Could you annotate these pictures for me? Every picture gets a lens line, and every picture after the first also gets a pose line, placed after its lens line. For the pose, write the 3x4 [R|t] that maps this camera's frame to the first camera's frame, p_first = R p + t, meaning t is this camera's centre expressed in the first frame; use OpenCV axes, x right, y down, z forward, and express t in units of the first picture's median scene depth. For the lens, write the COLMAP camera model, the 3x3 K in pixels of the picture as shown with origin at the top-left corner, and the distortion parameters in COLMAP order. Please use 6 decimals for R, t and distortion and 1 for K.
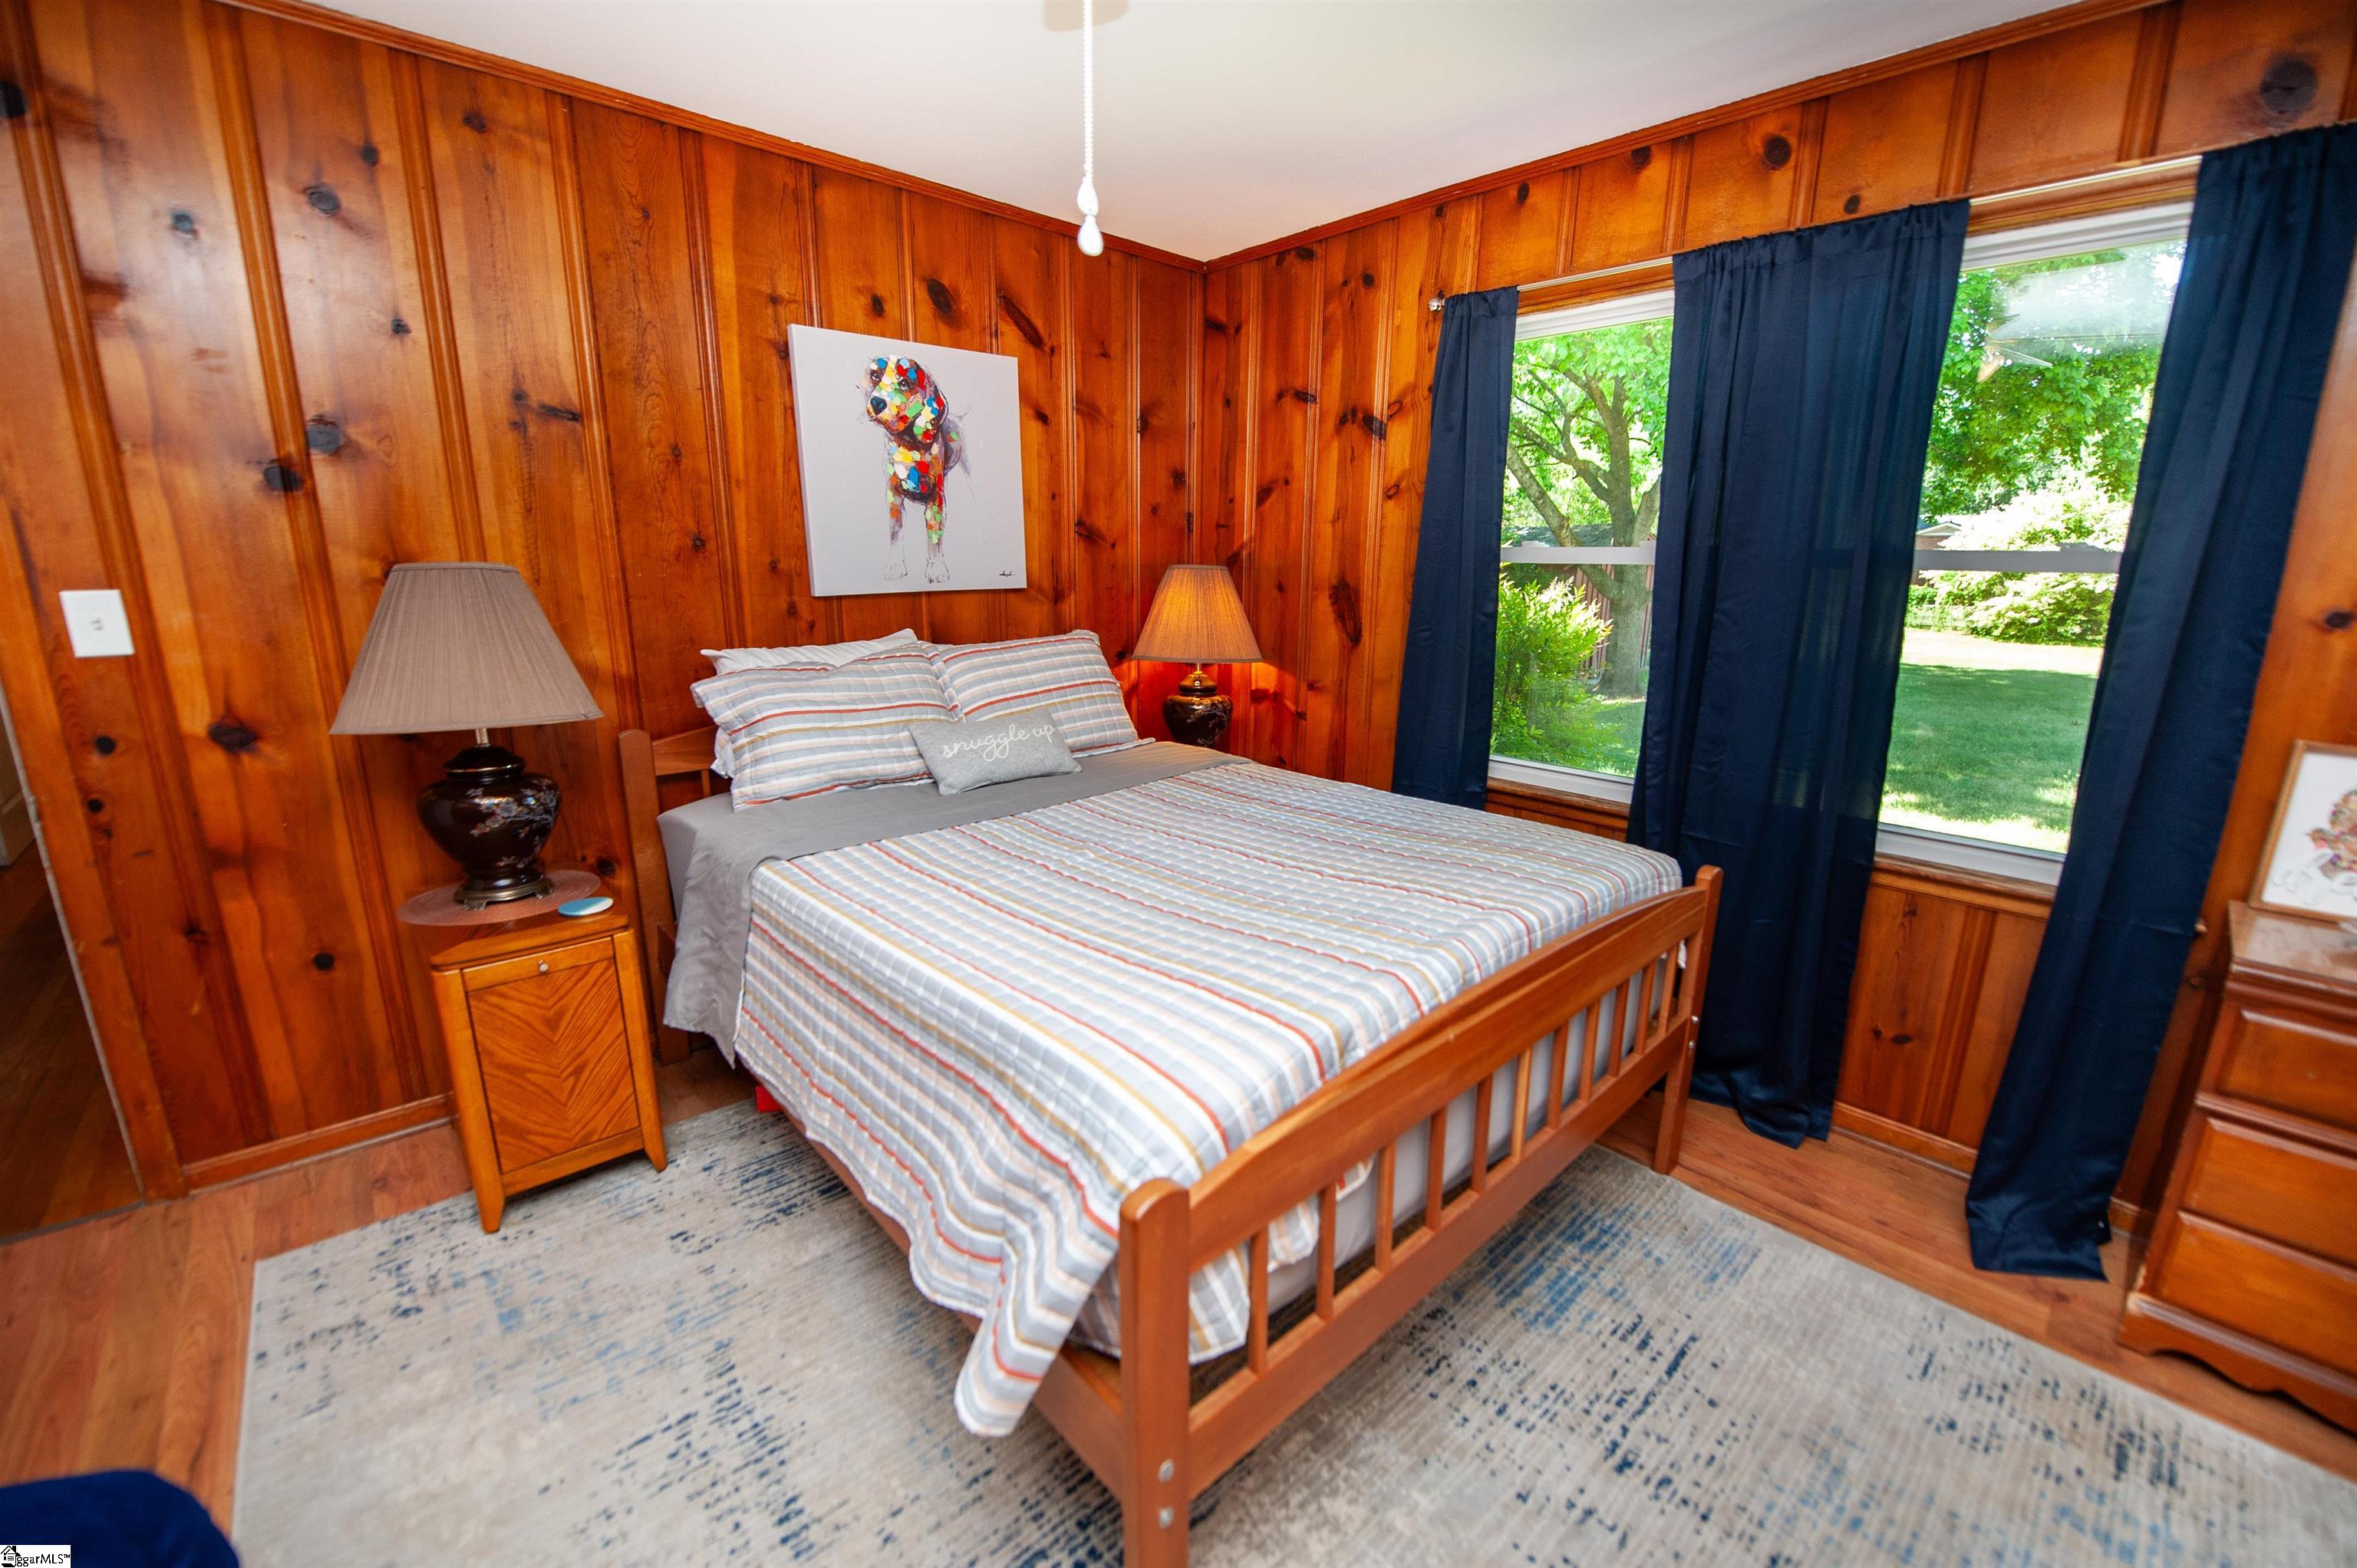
lens RADIAL K [[958.0, 0, 1183.4], [0, 958.0, 785.3], [0, 0, 1]] dist [-0.013785, -0.003948]
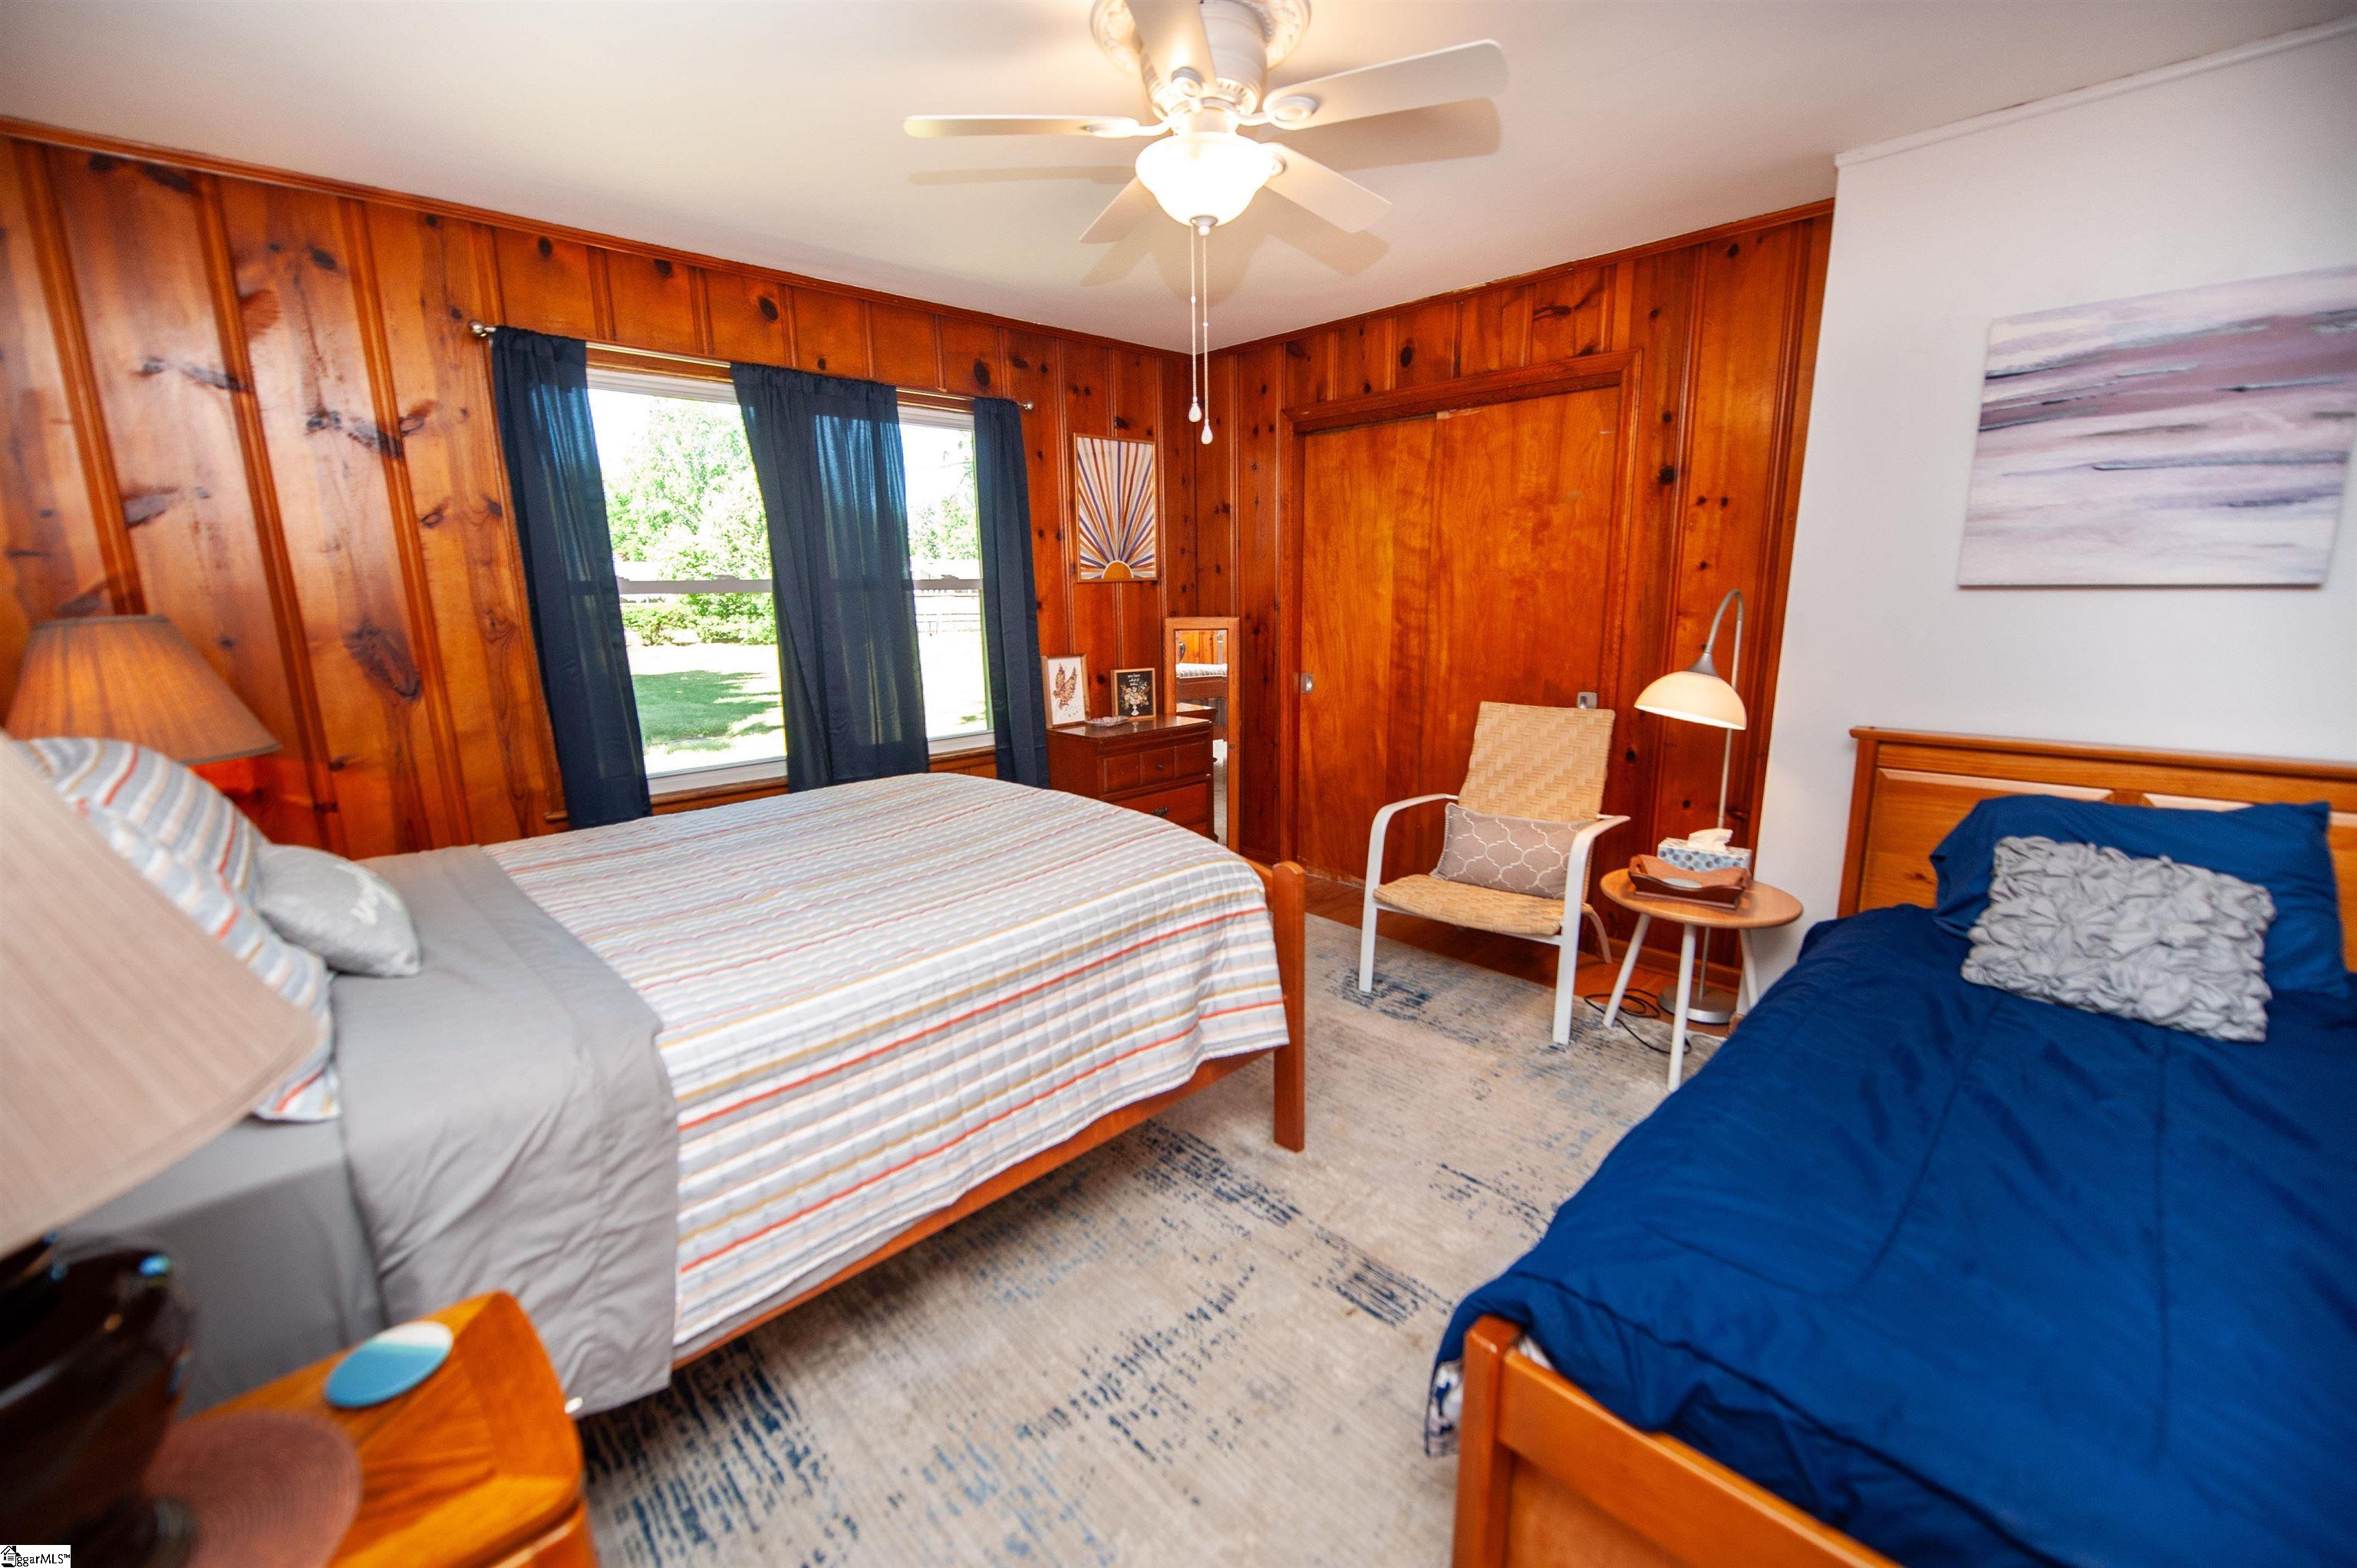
lens RADIAL K [[933.6, 0, 1184.1], [0, 933.6, 786.3], [0, 0, 1]] dist [-0.016777, -0.002529]
pose [[-0.029520, -0.220325, 0.974980, -0.912437], [0.249953, 0.942789, 0.220618, -0.120848], [-0.967808, 0.250212, 0.027240, 0.491709]]
